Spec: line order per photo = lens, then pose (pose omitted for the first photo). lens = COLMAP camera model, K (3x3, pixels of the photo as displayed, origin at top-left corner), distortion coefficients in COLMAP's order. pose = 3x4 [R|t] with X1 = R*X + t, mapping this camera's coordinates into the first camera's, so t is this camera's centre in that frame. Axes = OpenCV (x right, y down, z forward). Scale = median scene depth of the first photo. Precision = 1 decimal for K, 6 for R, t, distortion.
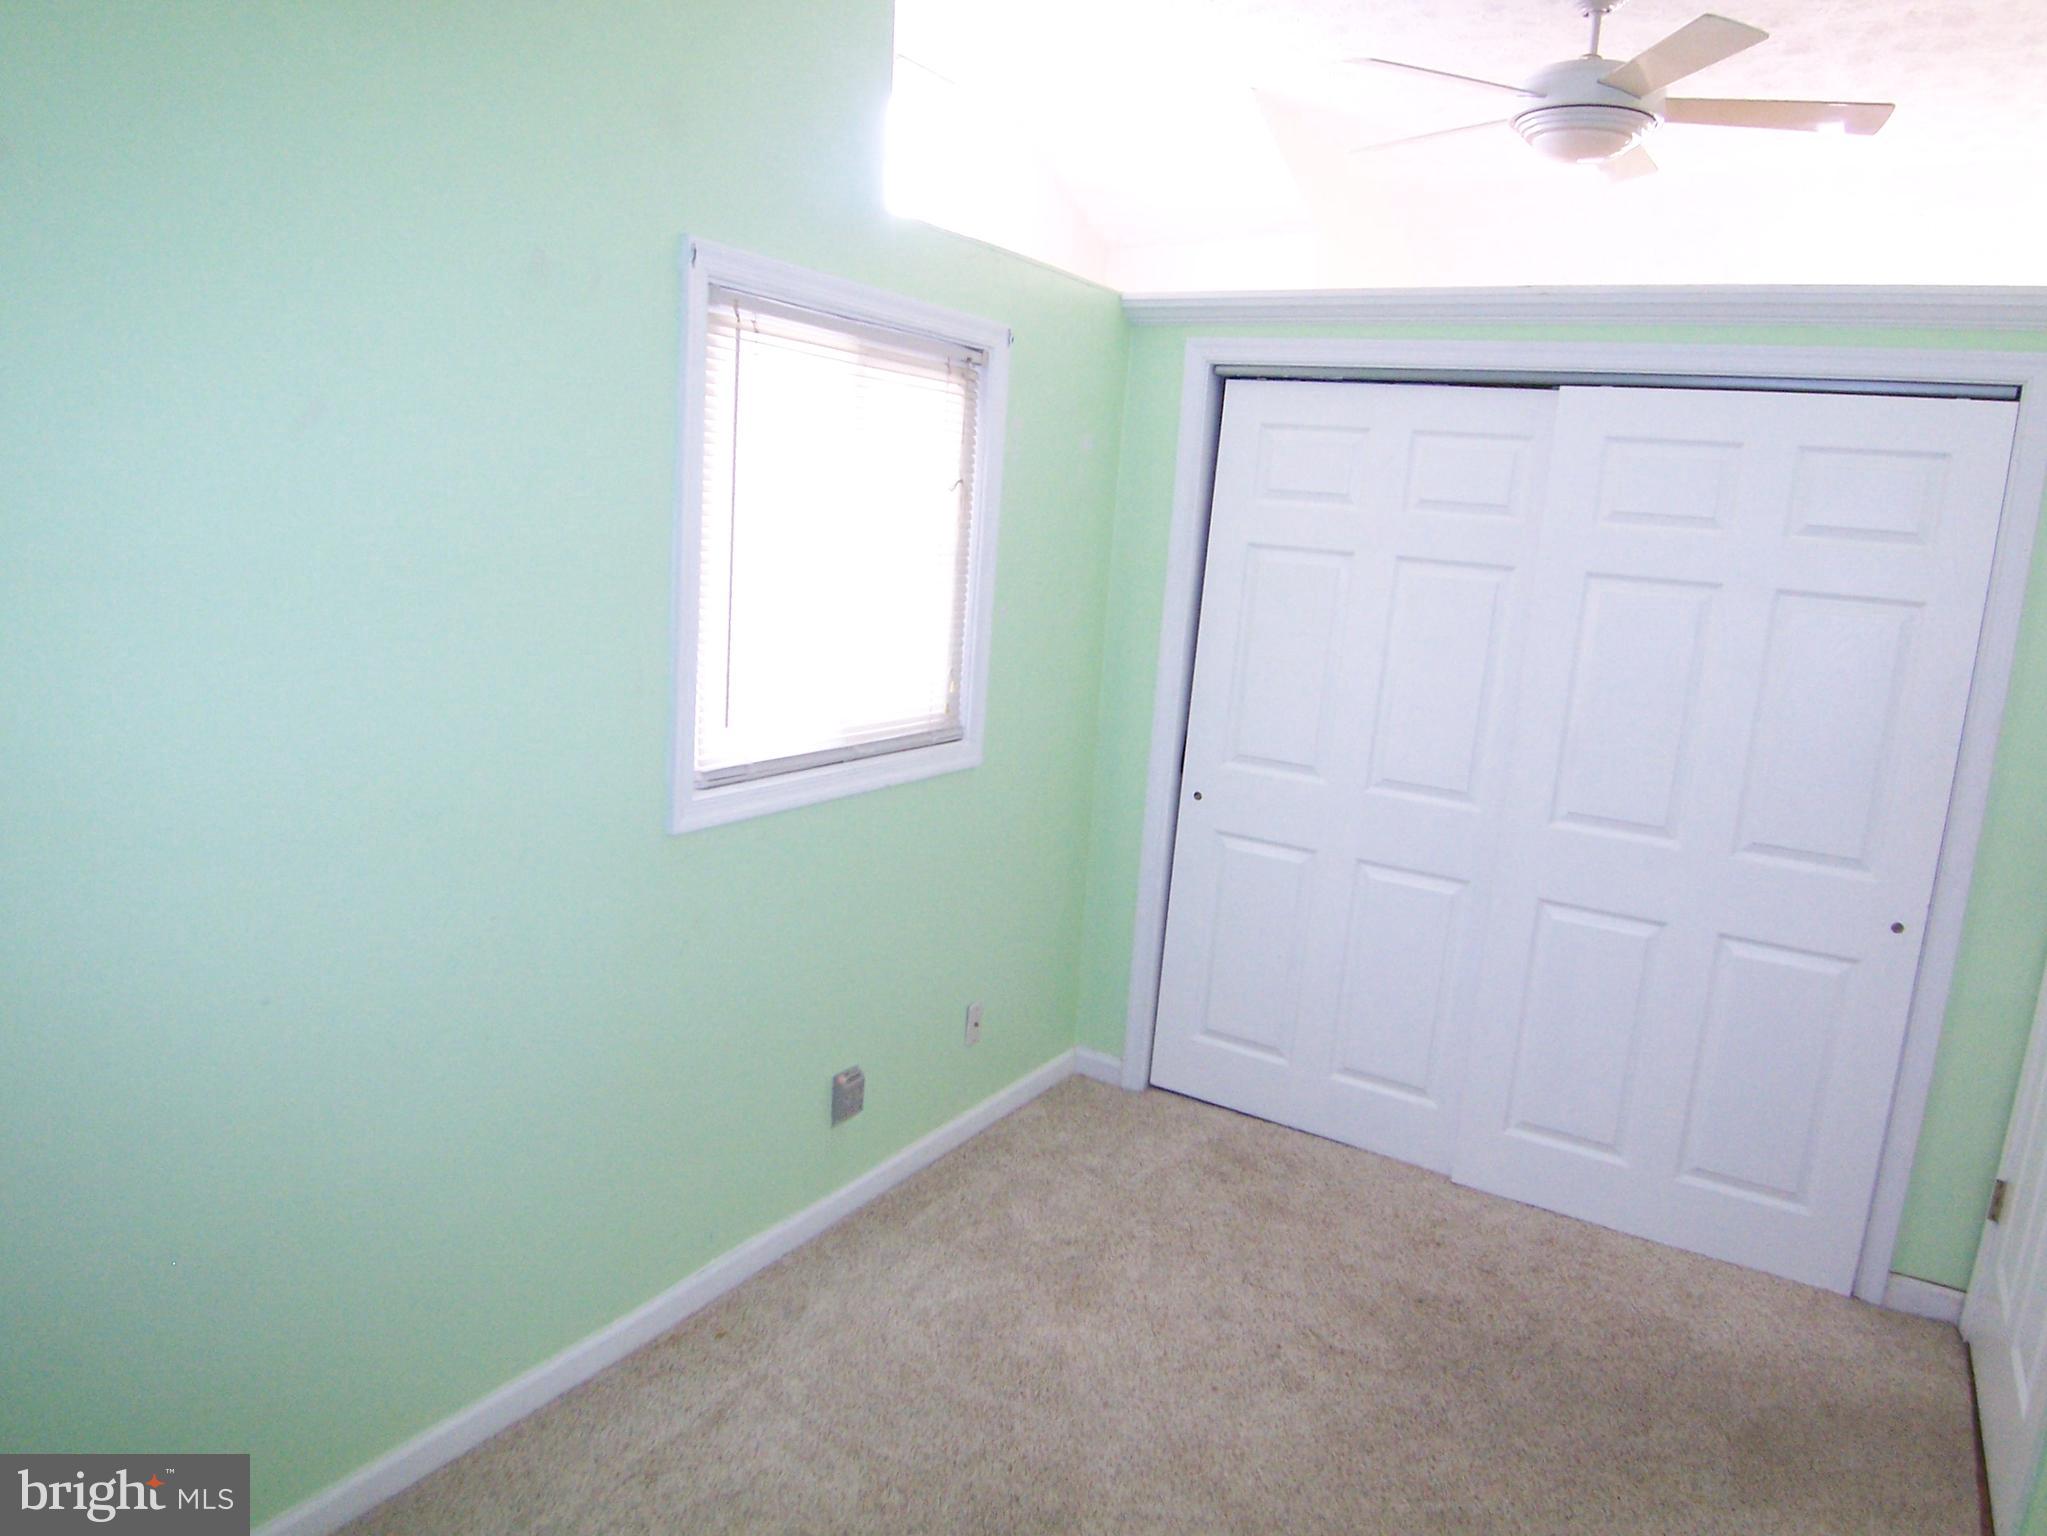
lens RADIAL K [[1382.3, 0, 1013.4], [0, 1382.3, 756.6], [0, 0, 1]] dist [-0.003387, -0.037655]
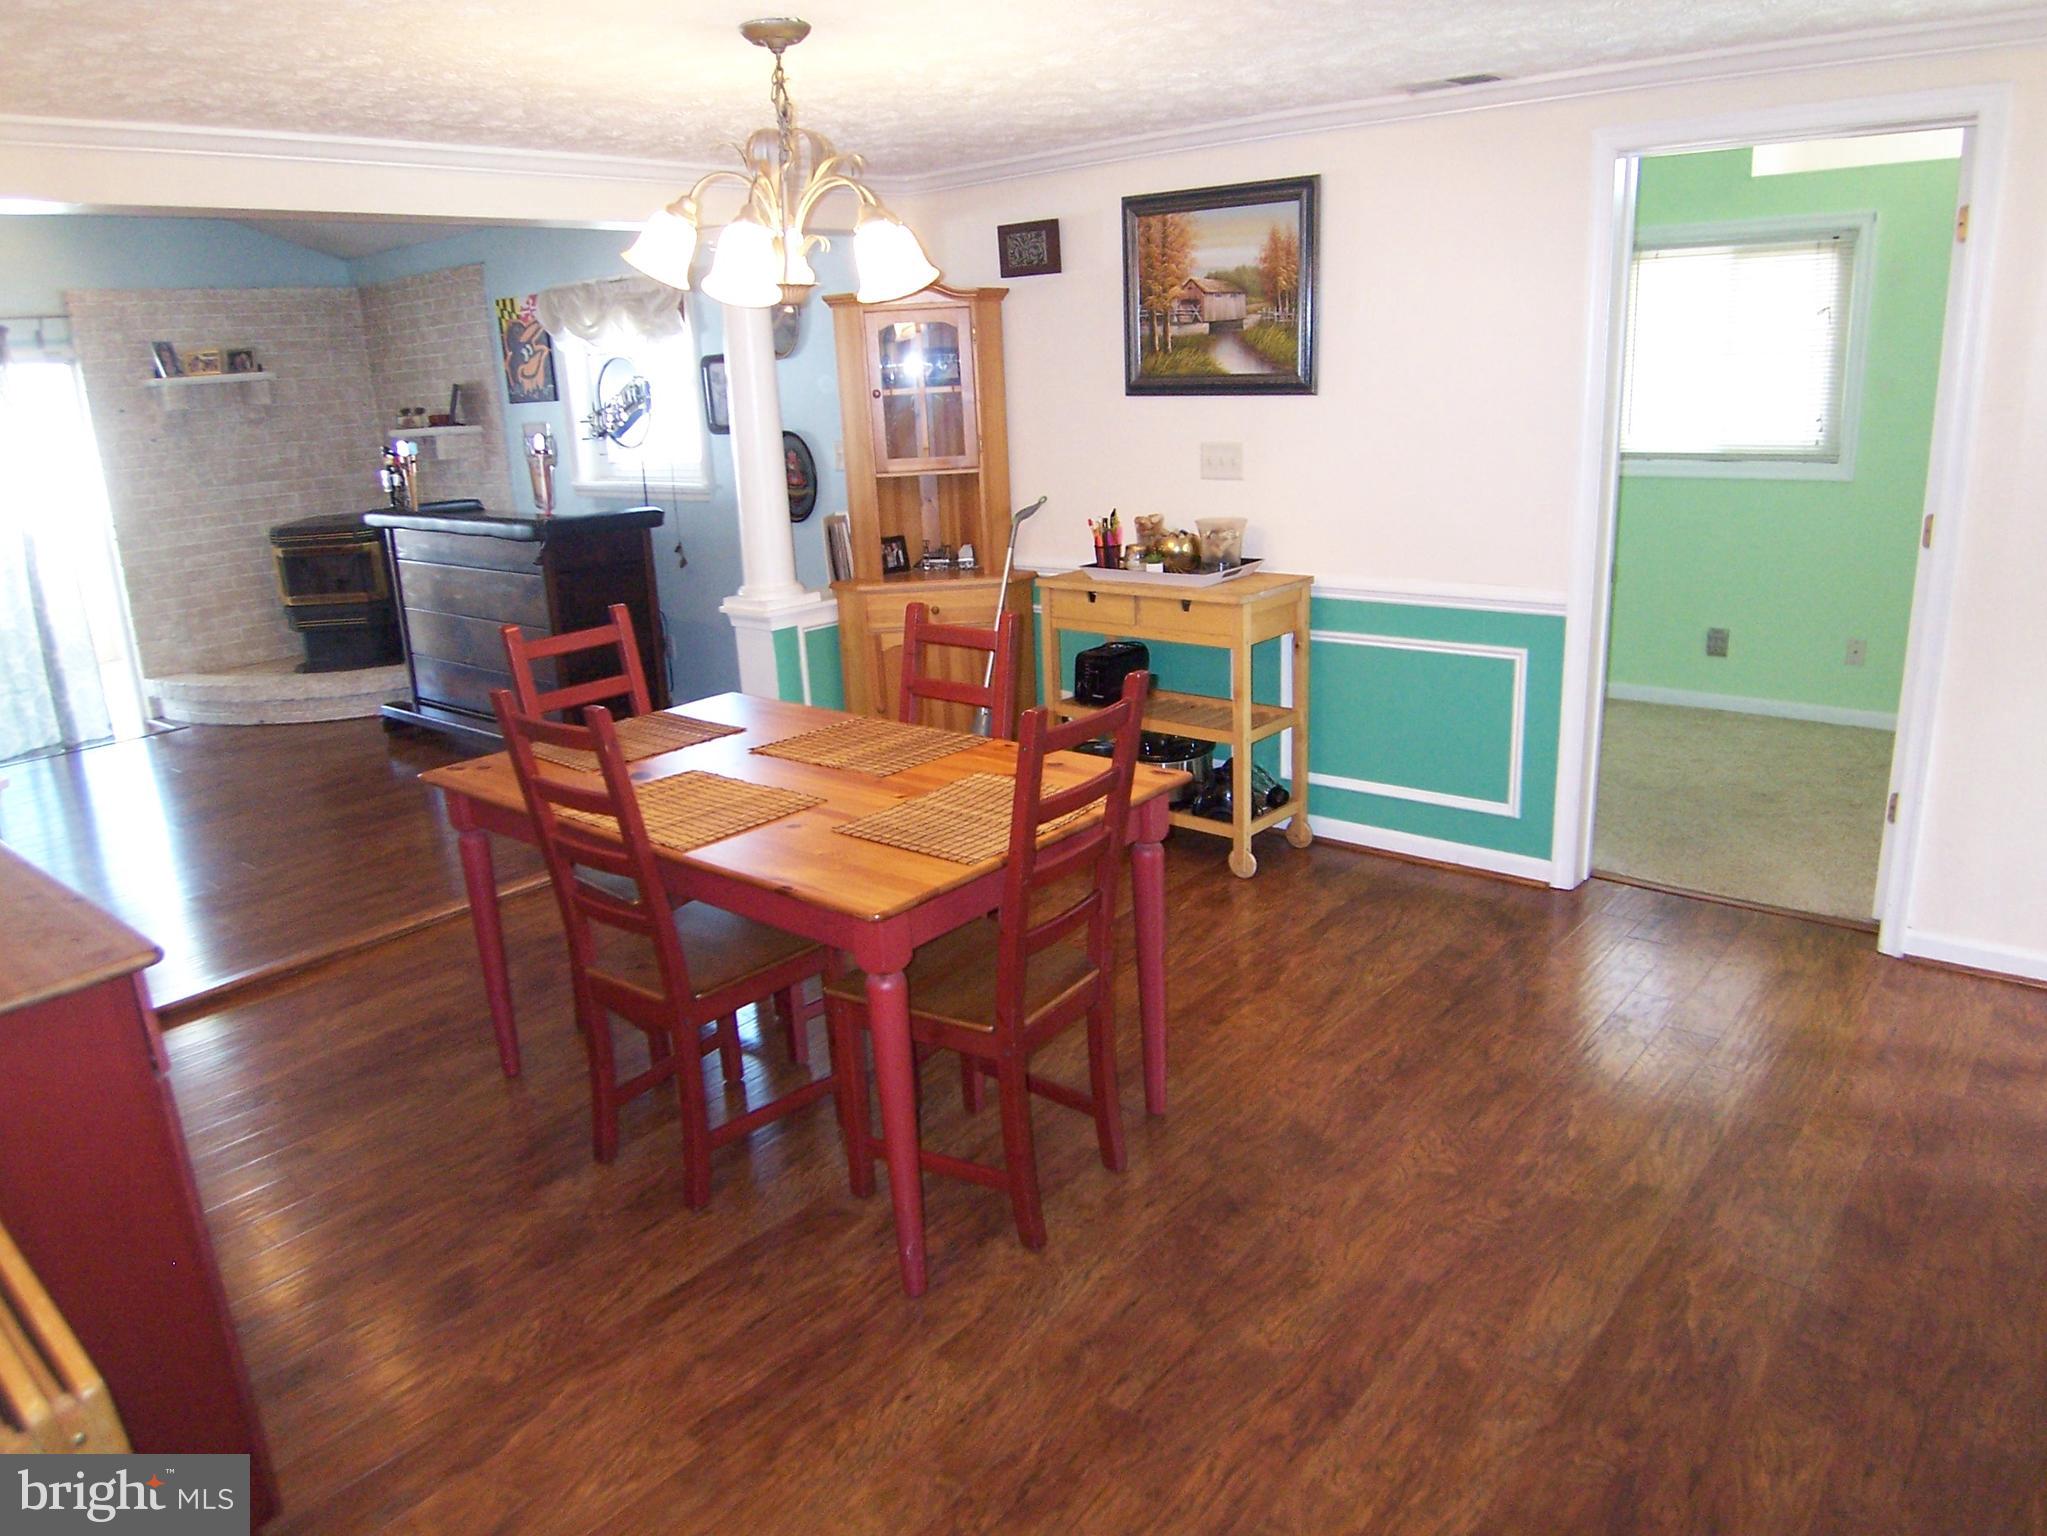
lens RADIAL K [[1382.3, 0, 1013.4], [0, 1382.3, 756.6], [0, 0, 1]] dist [-0.003387, -0.037655]
pose [[-0.150833, 0.208248, -0.966376, 1.932585], [-0.143456, 0.962601, 0.229826, 0.098025], [0.978095, 0.173298, -0.115318, 0.290449]]
